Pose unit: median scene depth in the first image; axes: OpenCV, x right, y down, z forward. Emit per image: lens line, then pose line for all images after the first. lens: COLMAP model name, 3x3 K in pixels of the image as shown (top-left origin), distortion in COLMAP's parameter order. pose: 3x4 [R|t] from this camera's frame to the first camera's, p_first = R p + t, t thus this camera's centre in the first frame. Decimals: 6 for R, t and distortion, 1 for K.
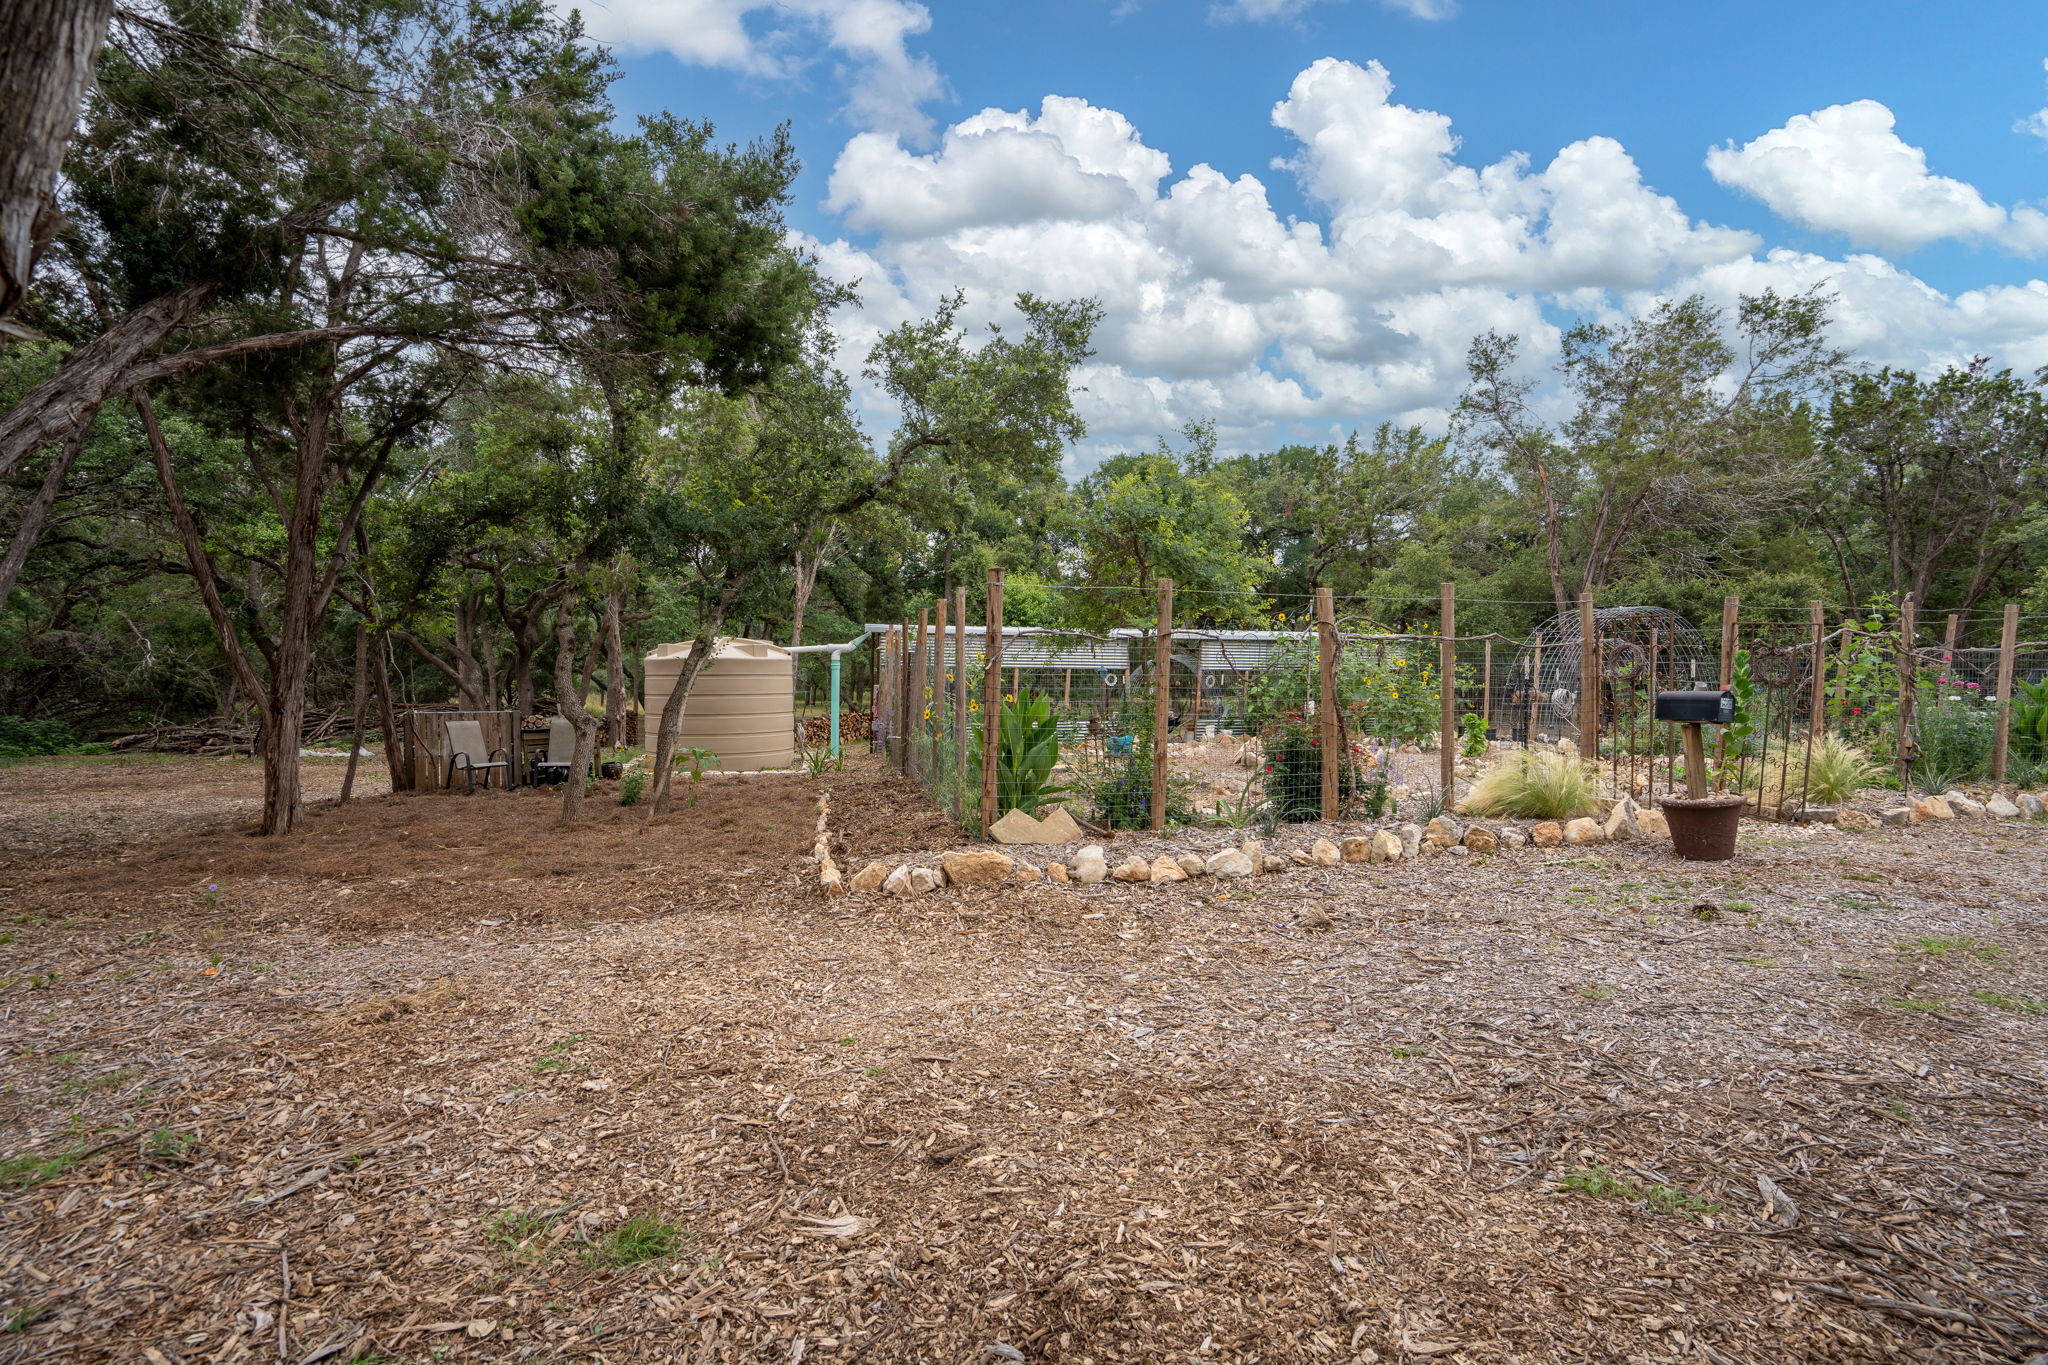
lens RADIAL K [[932.0, 0, 1024.0], [0, 932.0, 682.5], [0, 0, 1]] dist [-0.055955, 0.020681]
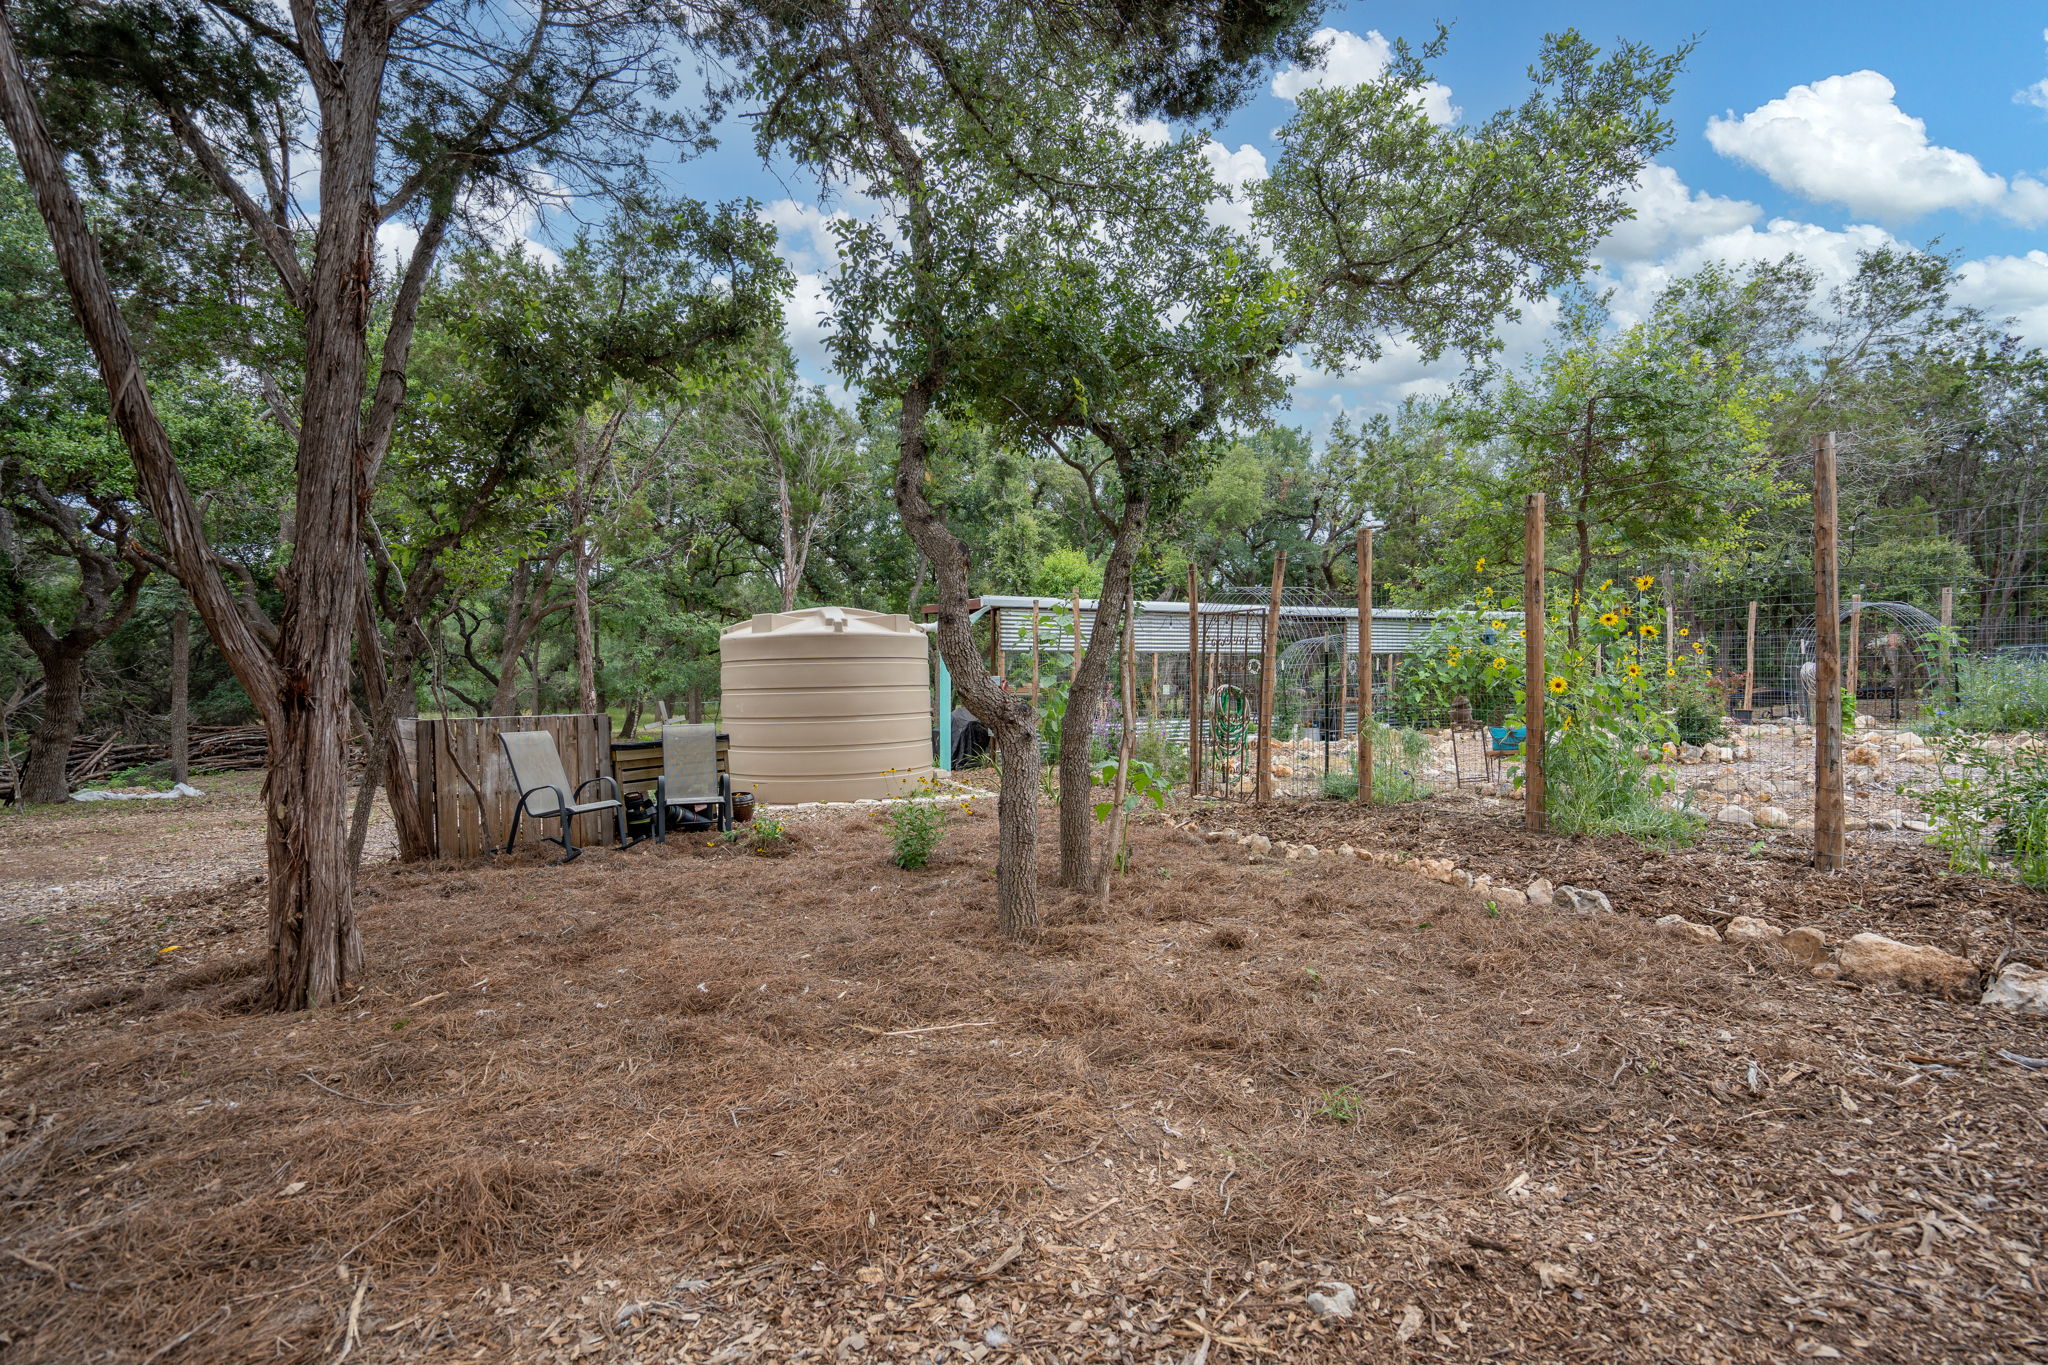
lens RADIAL K [[932.0, 0, 1024.0], [0, 932.0, 682.5], [0, 0, 1]] dist [-0.055955, 0.020681]
pose [[0.985150, -0.019285, 0.170612, -0.385002], [0.021103, 0.999738, -0.008852, 0.022320], [-0.170396, 0.012321, 0.985299, 0.362012]]
